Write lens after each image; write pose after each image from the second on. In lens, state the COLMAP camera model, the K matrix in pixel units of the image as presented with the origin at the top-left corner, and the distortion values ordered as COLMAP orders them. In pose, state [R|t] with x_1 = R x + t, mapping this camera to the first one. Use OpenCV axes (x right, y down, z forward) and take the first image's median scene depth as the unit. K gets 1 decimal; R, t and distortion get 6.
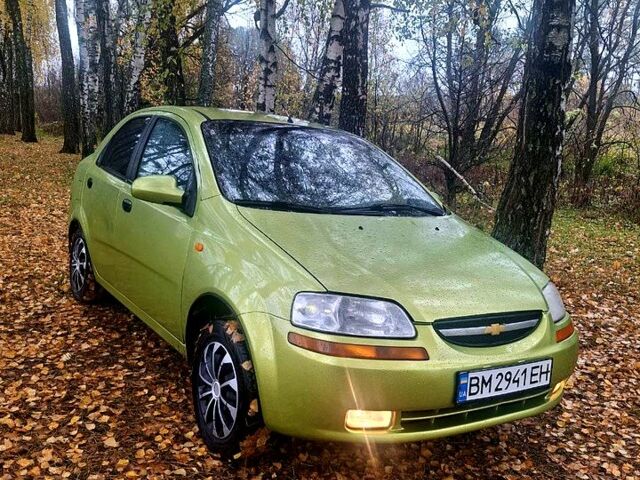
lens RADIAL K [[618.1, 0, 320.0], [0, 618.1, 240.0], [0, 0, 1]] dist [0.085033, -0.022797]
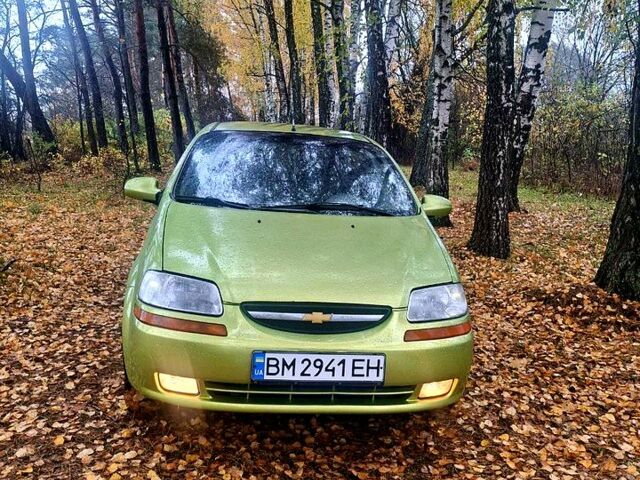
lens RADIAL K [[618.1, 0, 320.0], [0, 618.1, 240.0], [0, 0, 1]] dist [0.085033, -0.022797]
pose [[0.901832, 0.031288, -0.430953, 0.723150], [-0.046207, 0.998639, -0.024190, 0.039165], [0.429610, 0.041729, 0.902050, 0.072670]]
